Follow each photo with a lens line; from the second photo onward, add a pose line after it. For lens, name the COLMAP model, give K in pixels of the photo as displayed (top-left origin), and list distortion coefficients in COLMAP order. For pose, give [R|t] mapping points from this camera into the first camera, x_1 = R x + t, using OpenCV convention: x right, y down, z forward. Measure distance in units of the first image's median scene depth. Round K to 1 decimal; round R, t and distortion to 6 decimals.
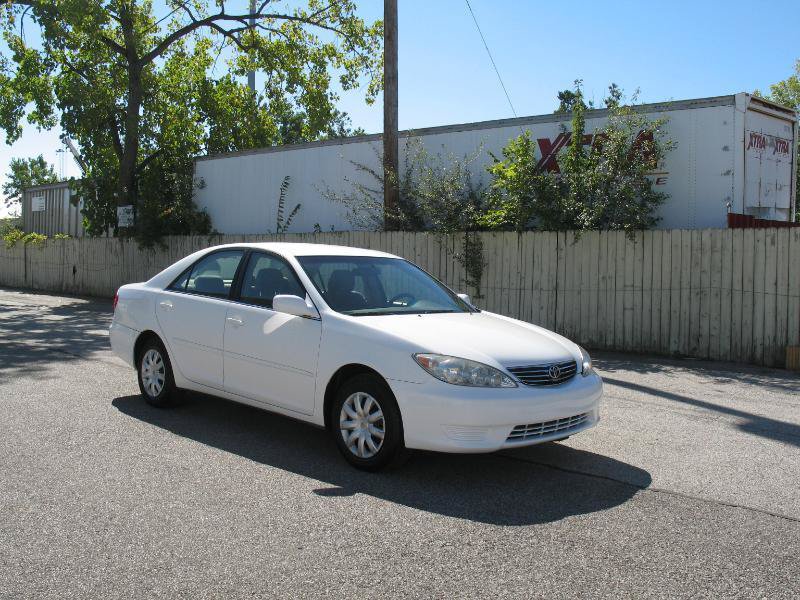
lens RADIAL K [[810.7, 0, 404.7], [0, 810.7, 294.3], [0, 0, 1]] dist [-0.086753, 0.000000]
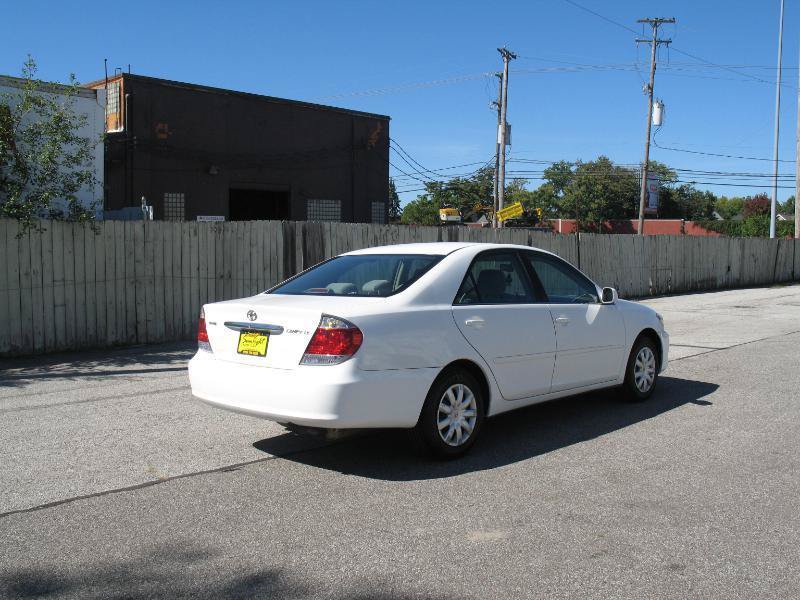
lens RADIAL K [[810.7, 0, 407.4], [0, 810.7, 275.2], [0, 0, 1]] dist [-0.086753, 0.000000]
pose [[-0.034939, -0.051687, 0.998052, -0.631802], [0.046843, 0.997479, 0.053297, -0.045586], [-0.998291, 0.048614, -0.032429, 0.627294]]
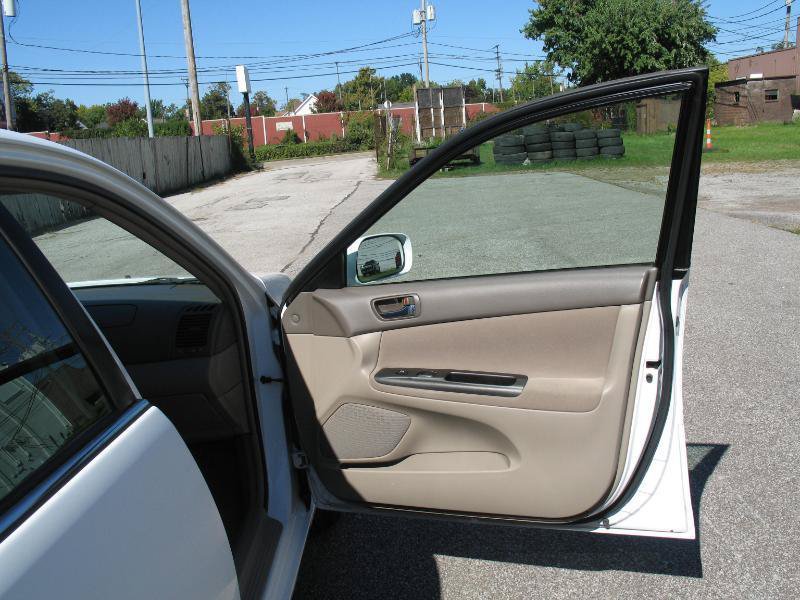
lens RADIAL K [[810.7, 0, 394.3], [0, 810.7, 284.3], [0, 0, 1]] dist [-0.086753, 0.000000]
pose [[-0.699853, -0.092889, 0.708221, -0.202400], [0.105964, 0.967036, 0.231547, -0.029993], [-0.706383, 0.237094, -0.666940, 0.565651]]
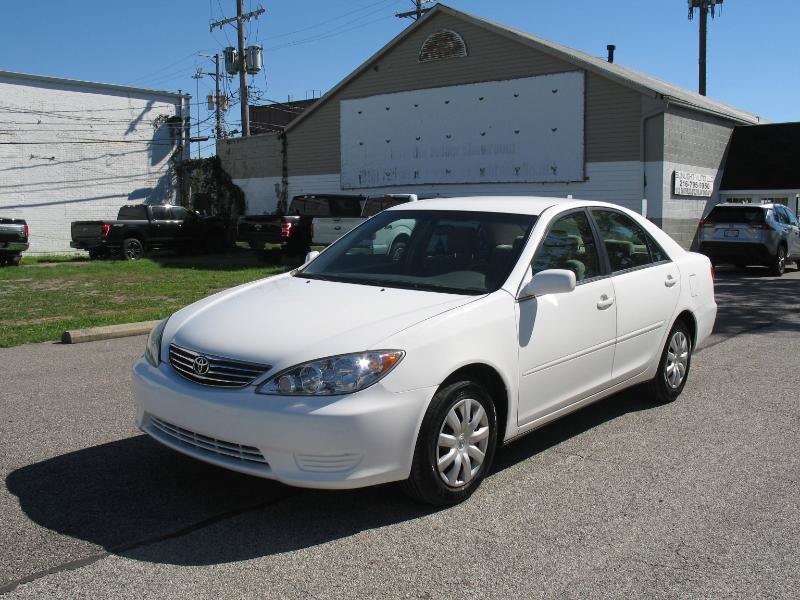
lens RADIAL K [[810.7, 0, 399.9], [0, 810.7, 296.9], [0, 0, 1]] dist [-0.086753, 0.000000]
pose [[0.068974, 0.090093, -0.993542, 0.392240], [-0.053149, 0.994831, 0.086520, -0.015773], [0.996202, 0.046838, 0.073406, 0.485558]]
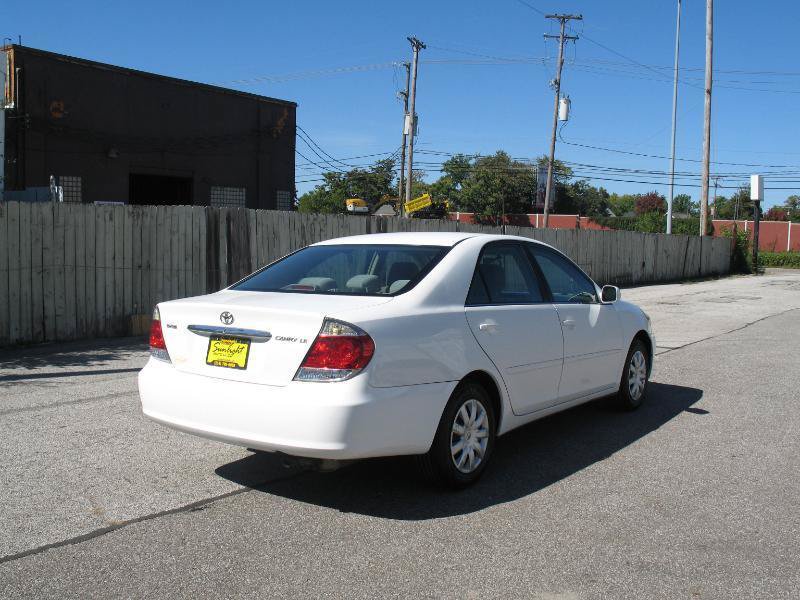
lens RADIAL K [[810.7, 0, 402.9], [0, 810.7, 278.2], [0, 0, 1]] dist [-0.086753, 0.000000]
pose [[-0.157136, -0.066912, 0.985308, -0.551251], [0.027530, 0.997018, 0.072098, -0.045075], [-0.987193, 0.038455, -0.154825, 0.676447]]
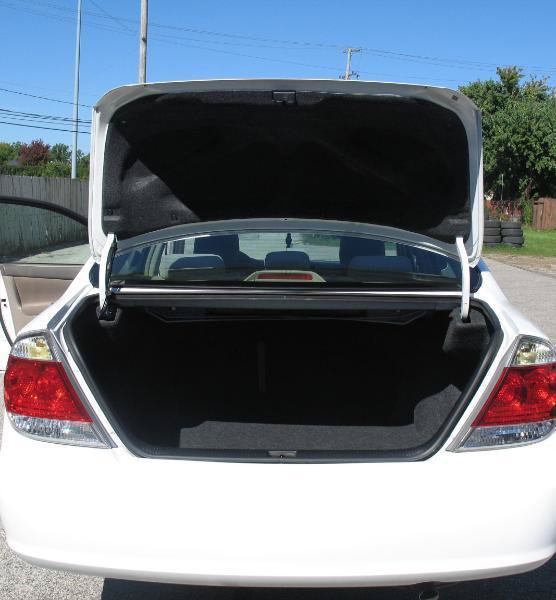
lens RADIAL K [[812.8, 0, 300.9], [0, 812.8, 283.5], [0, 0, 1]] dist [-0.099146, 0.000000]
pose [[-0.708842, -0.107927, 0.697061, -0.316963], [-0.005162, 0.988992, 0.147877, -0.044920], [-0.705348, 0.101223, -0.701597, 0.819386]]
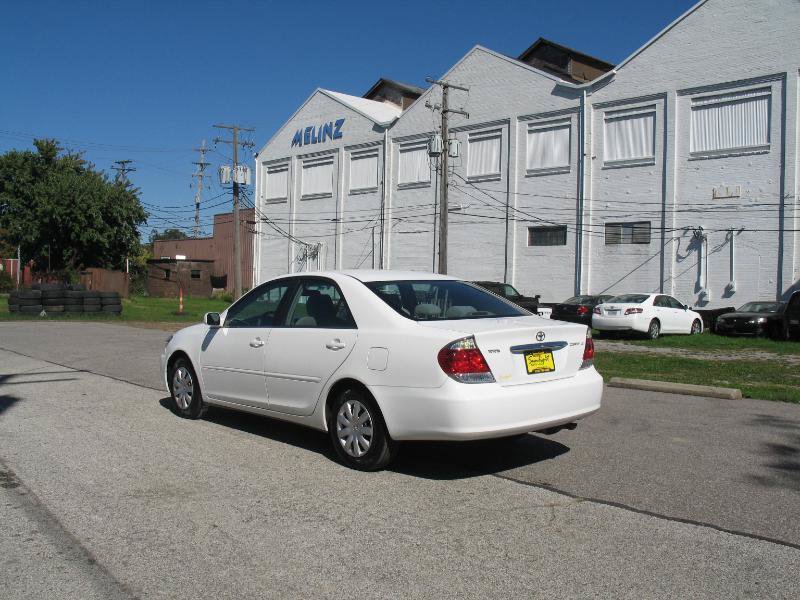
lens RADIAL K [[810.7, 0, 385.7], [0, 810.7, 287.8], [0, 0, 1]] dist [-0.086753, 0.000000]
pose [[-0.996599, -0.028303, 0.077395, -0.136124], [-0.023795, 0.998000, 0.058570, -0.058572], [-0.078898, 0.056529, -0.995279, 1.179698]]
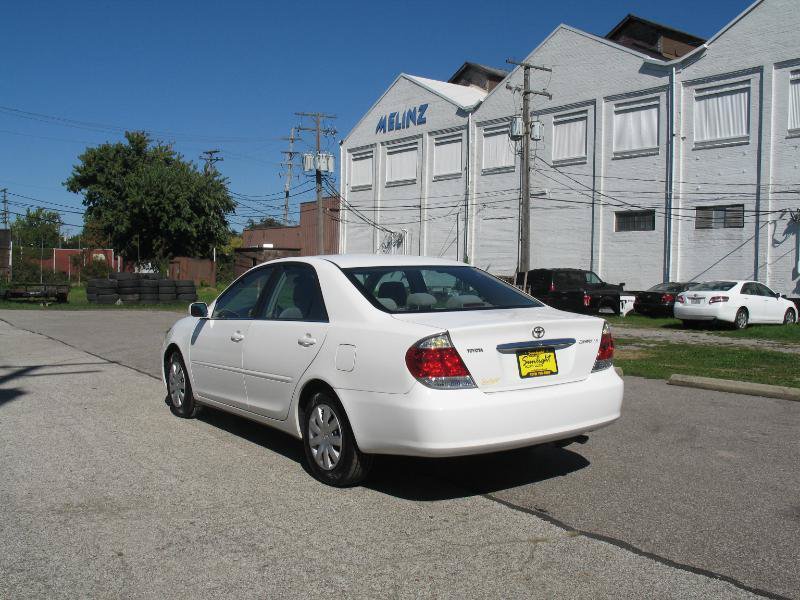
lens RADIAL K [[810.7, 0, 386.5], [0, 810.7, 279.9], [0, 0, 1]] dist [-0.086753, 0.000000]
pose [[-0.980973, -0.025723, 0.192435, -0.193761], [-0.013230, 0.997737, 0.065925, -0.055254], [-0.193695, 0.062124, -0.979093, 1.101646]]
